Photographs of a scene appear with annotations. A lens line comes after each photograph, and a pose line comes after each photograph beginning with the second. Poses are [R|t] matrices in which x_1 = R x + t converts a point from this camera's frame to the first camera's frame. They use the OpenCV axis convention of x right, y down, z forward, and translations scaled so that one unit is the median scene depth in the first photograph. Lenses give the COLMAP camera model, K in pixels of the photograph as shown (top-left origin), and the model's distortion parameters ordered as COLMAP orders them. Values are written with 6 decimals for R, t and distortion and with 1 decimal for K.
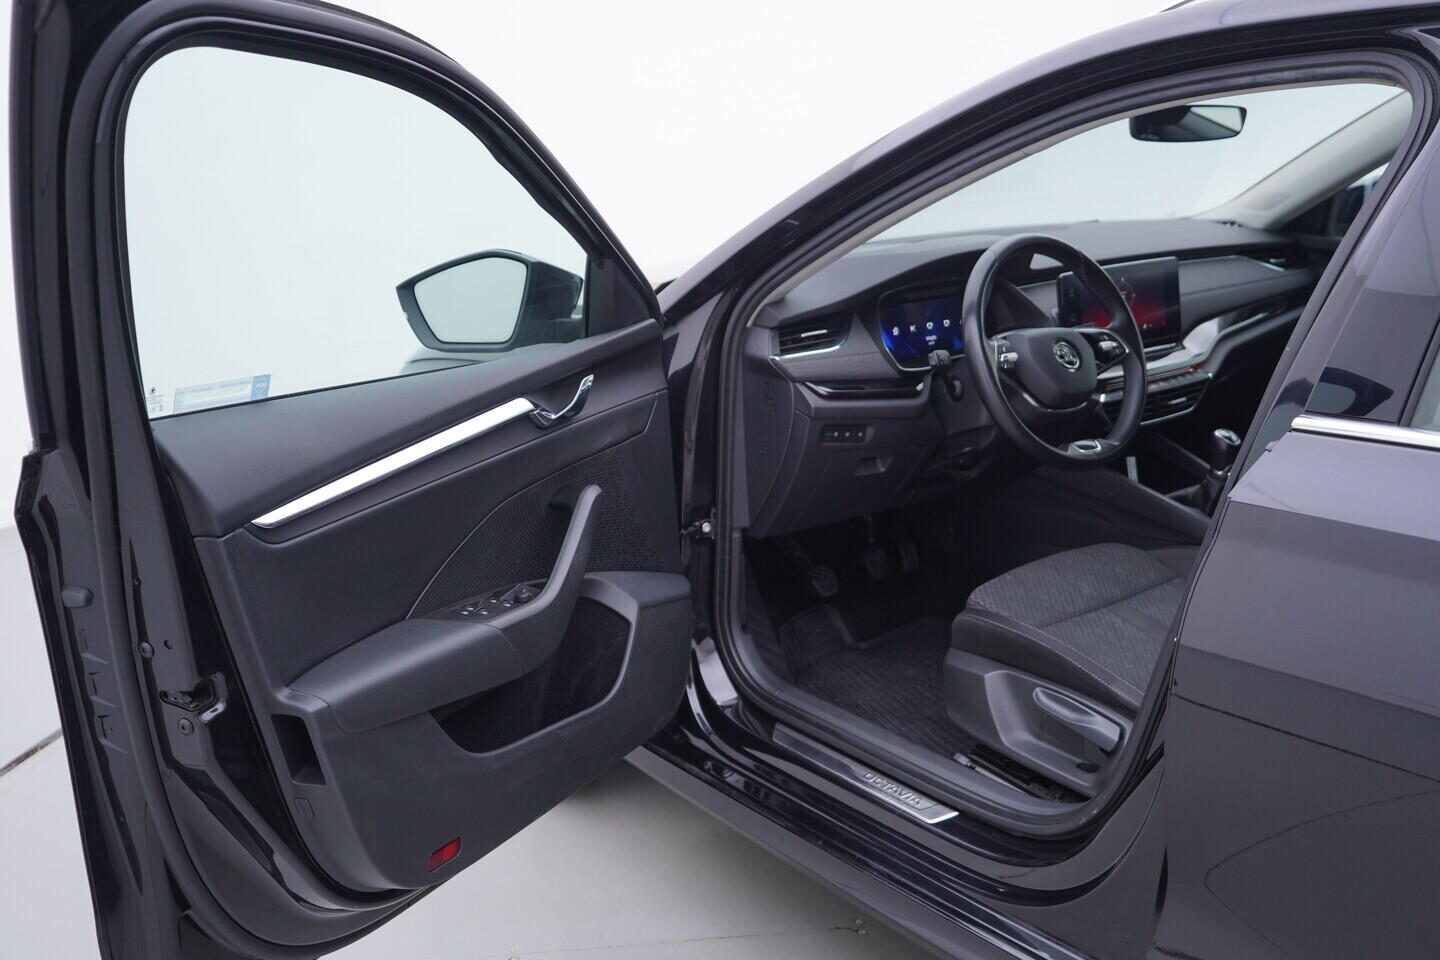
lens RADIAL K [[1502.2, 0, 716.8], [0, 1502.2, 479.0], [0, 0, 1]] dist [0.010525, 0.000000]
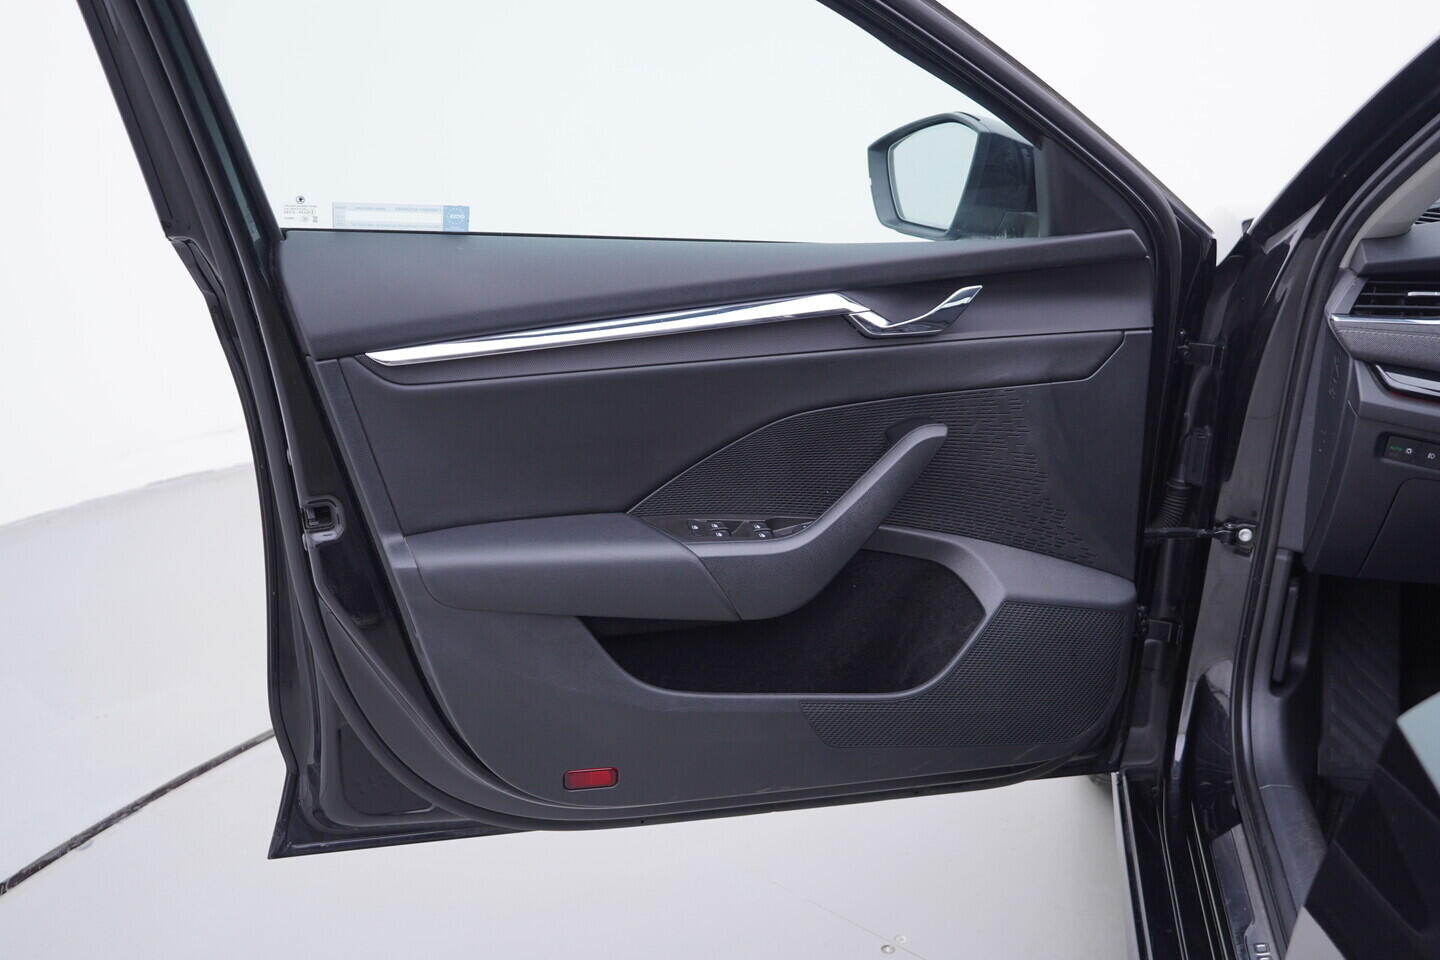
lens RADIAL K [[1502.2, 0, 711.2], [0, 1502.2, 480.6], [0, 0, 1]] dist [0.010525, 0.000000]
pose [[0.670410, 0.262968, -0.693829, 0.334642], [-0.207522, 0.964226, 0.164933, -0.062501], [0.712380, 0.033412, 0.700998, 0.323253]]
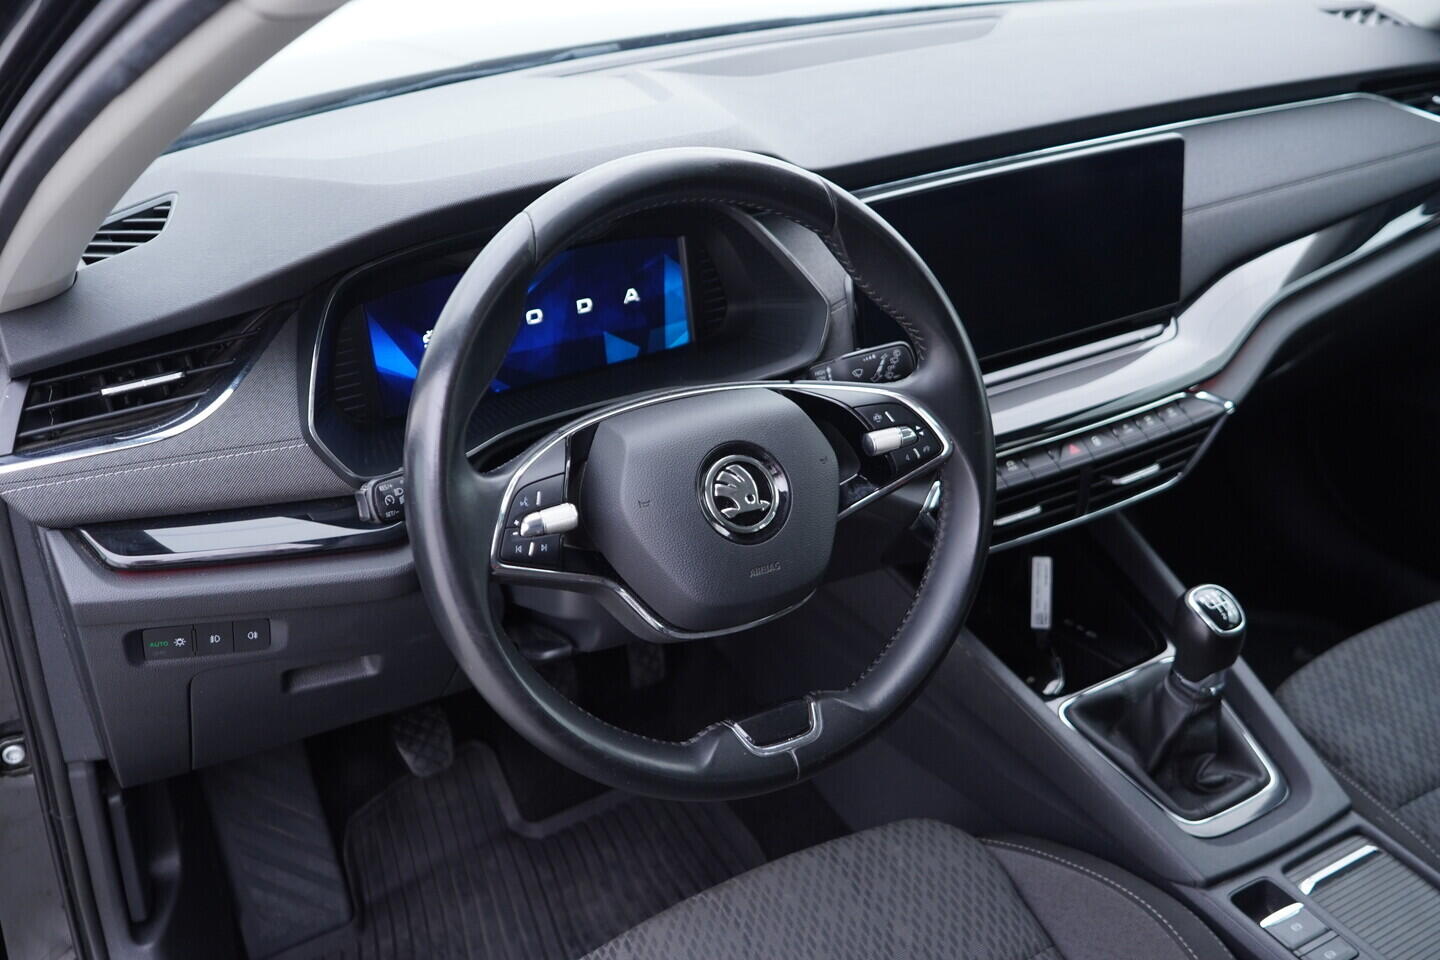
lens RADIAL K [[1502.2, 0, 723.6], [0, 1502.2, 485.7], [0, 0, 1]] dist [0.010525, 0.000000]
pose [[0.992108, 0.060468, -0.109845, 0.268708], [-0.033822, 0.972617, 0.229940, -0.170303], [0.120741, -0.224411, 0.966986, 0.631844]]
